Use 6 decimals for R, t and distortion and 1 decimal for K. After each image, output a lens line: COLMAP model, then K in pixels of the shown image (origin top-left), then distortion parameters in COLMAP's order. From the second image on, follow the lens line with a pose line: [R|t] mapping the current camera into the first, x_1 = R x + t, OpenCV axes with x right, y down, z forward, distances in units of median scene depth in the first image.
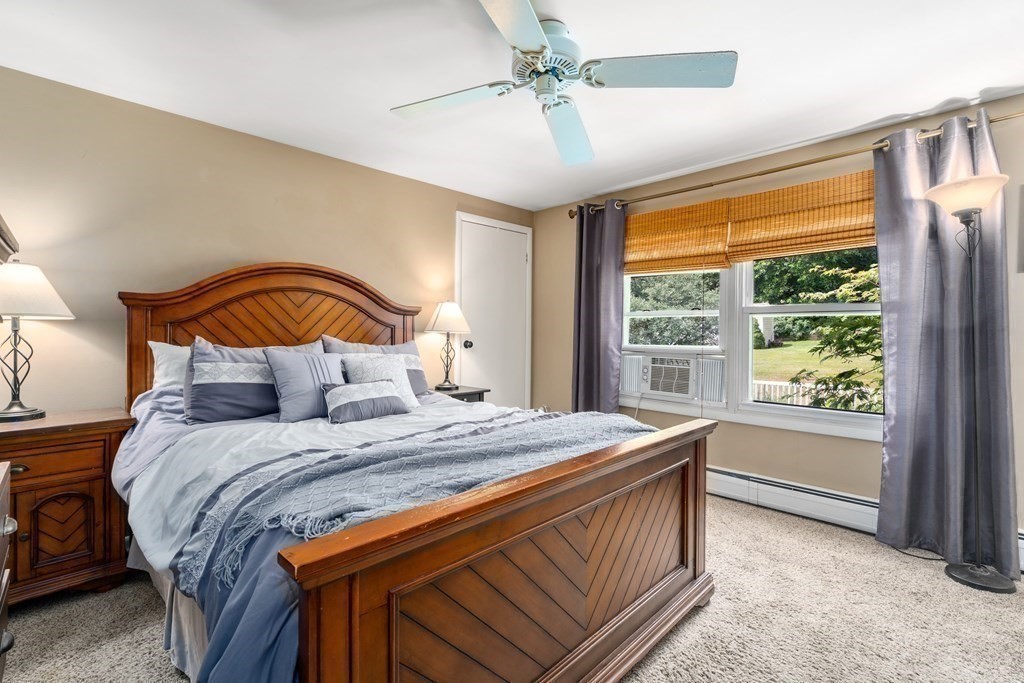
lens RADIAL K [[467.8, 0, 519.0], [0, 467.8, 332.5], [0, 0, 1]] dist [-0.003807, -0.000044]
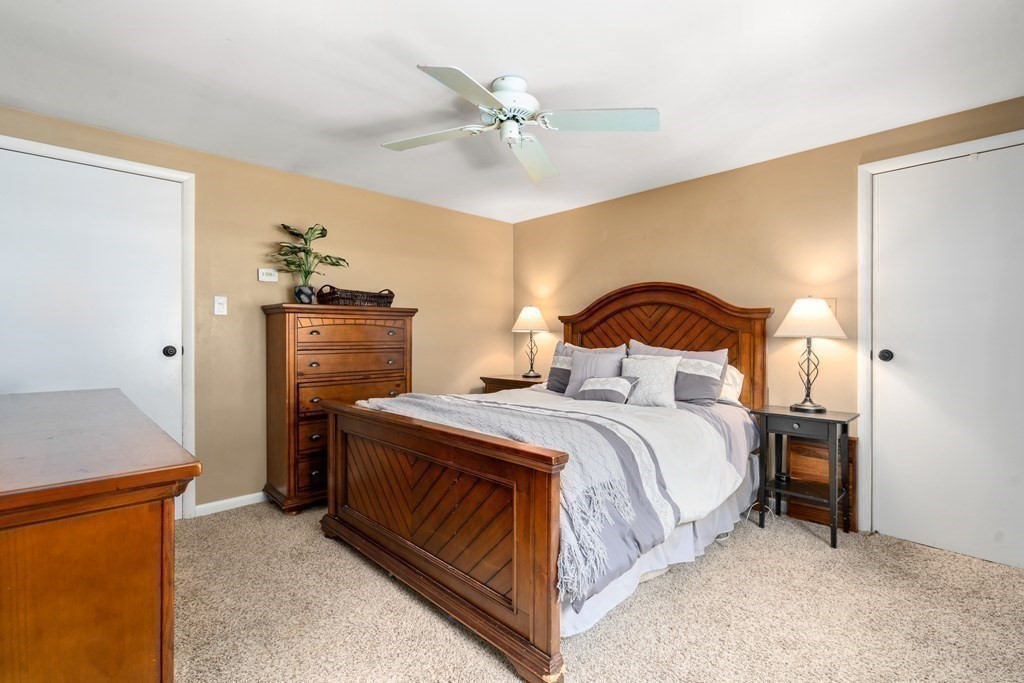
lens RADIAL K [[467.8, 0, 513.7], [0, 467.8, 337.3], [0, 0, 1]] dist [-0.003807, -0.000044]
pose [[-0.030172, -0.015067, -0.999431, 0.751042], [-0.010628, 0.999835, -0.014753, 0.019683], [0.999488, 0.010177, -0.030327, 0.646436]]
